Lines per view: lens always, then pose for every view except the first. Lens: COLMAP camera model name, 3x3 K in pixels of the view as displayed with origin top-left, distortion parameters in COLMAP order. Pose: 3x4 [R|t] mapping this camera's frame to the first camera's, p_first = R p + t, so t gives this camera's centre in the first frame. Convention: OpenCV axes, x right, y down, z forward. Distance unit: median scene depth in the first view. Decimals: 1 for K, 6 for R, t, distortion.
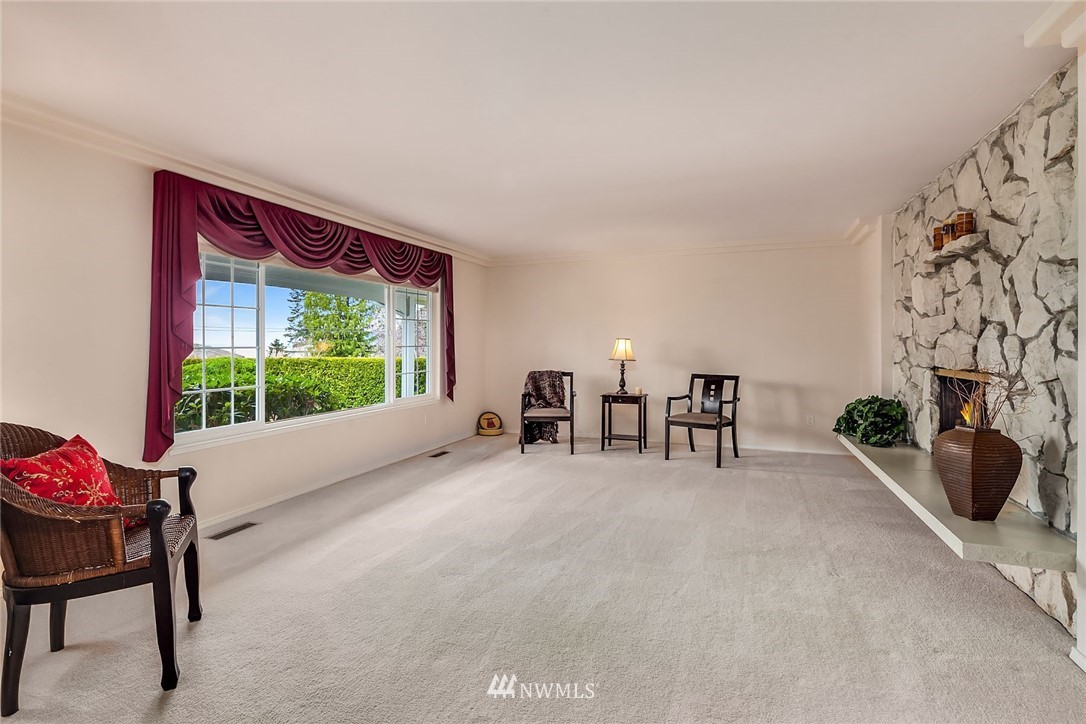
lens RADIAL K [[529.1, 0, 538.8], [0, 529.1, 331.7], [0, 0, 1]] dist [-0.000503, -0.001889]
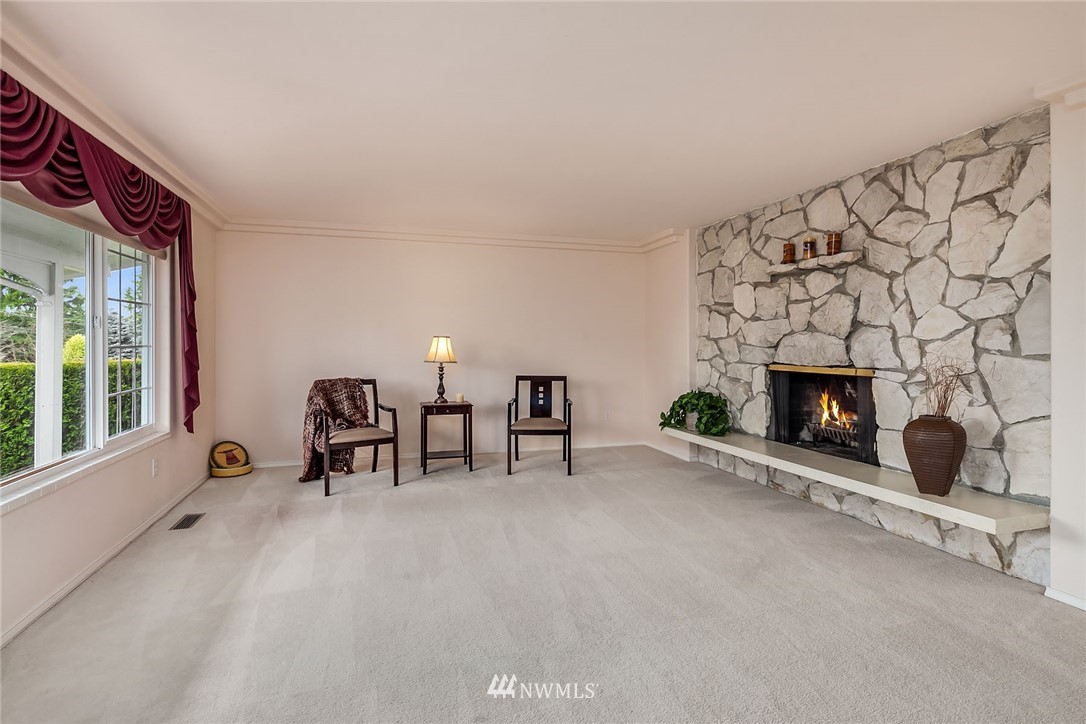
lens RADIAL K [[529.1, 0, 538.8], [0, 529.1, 331.7], [0, 0, 1]] dist [-0.000503, -0.001889]
pose [[0.788672, 0.014201, 0.614650, -0.248700], [-0.016225, 0.999866, -0.002283, 0.005227], [-0.614600, -0.008172, 0.788796, 0.263142]]
